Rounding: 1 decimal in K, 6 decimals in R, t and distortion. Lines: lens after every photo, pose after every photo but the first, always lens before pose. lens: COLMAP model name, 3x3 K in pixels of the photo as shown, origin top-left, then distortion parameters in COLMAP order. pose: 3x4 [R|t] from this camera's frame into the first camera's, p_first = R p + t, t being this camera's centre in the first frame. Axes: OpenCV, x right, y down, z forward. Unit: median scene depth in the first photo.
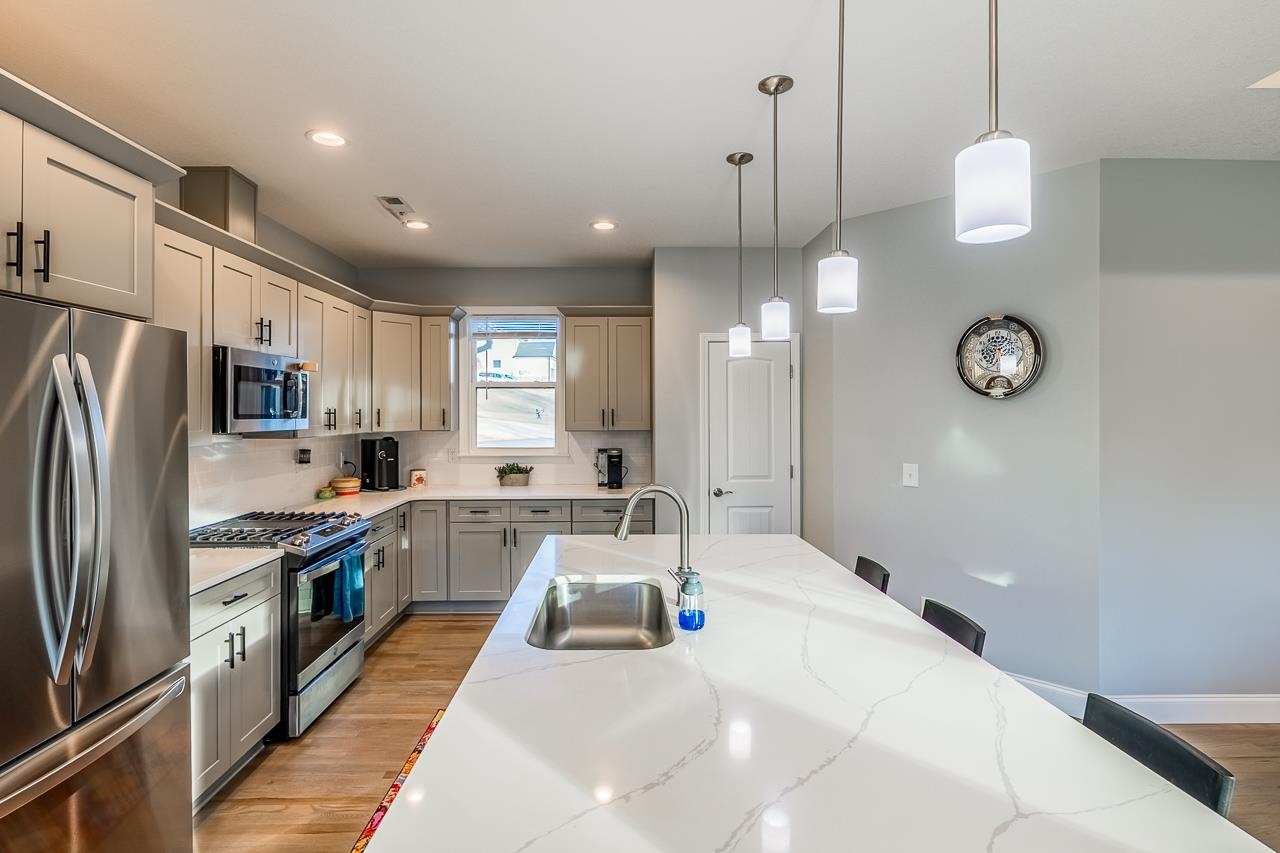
lens RADIAL K [[628.6, 0, 636.5], [0, 628.6, 420.6], [0, 0, 1]] dist [-0.003511, -0.000109]
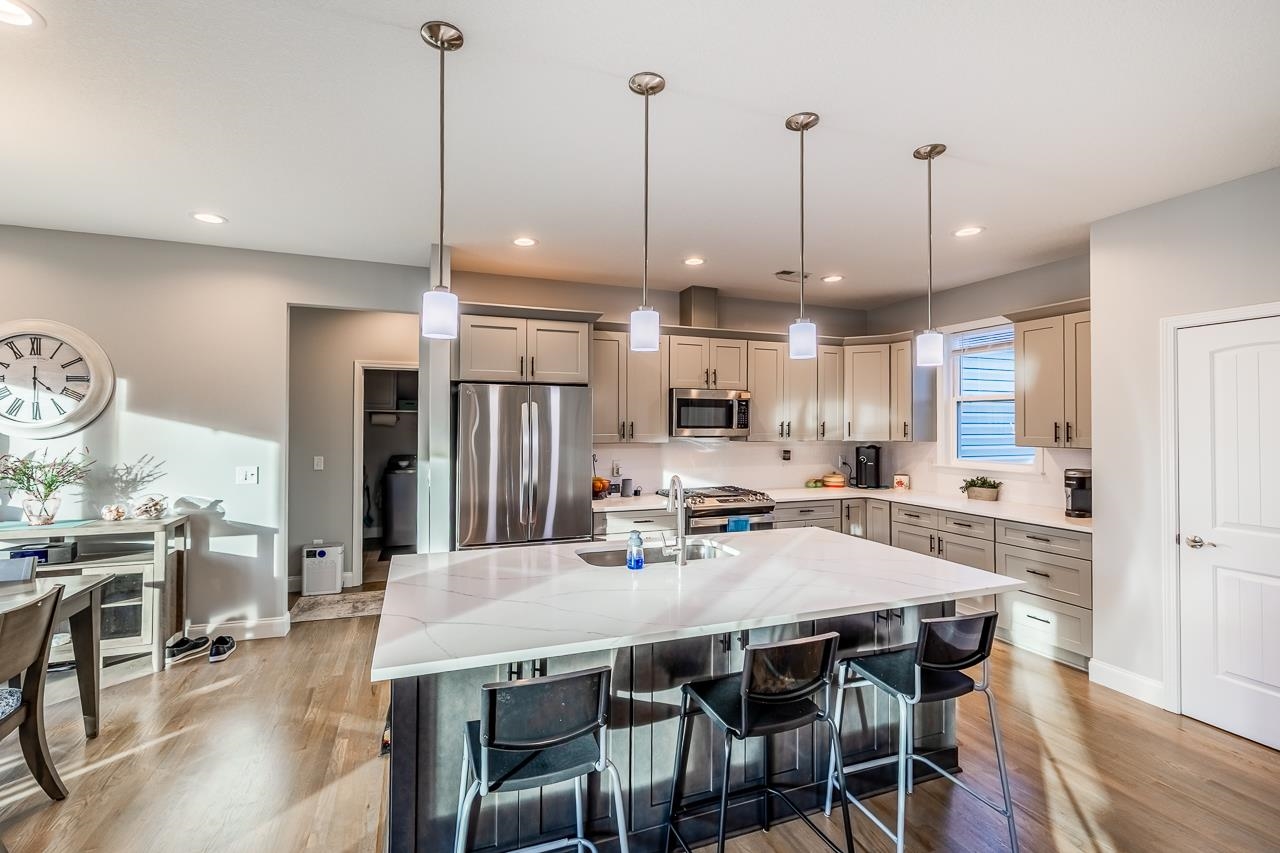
lens RADIAL K [[564.3, 0, 638.5], [0, 564.3, 419.7], [0, 0, 1]] dist [0.000847, 0.000201]
pose [[0.351024, -0.004127, -0.936357, 0.501492], [-0.016096, 0.999816, -0.010440, -0.004899], [0.936228, 0.018736, 0.350893, 0.195999]]
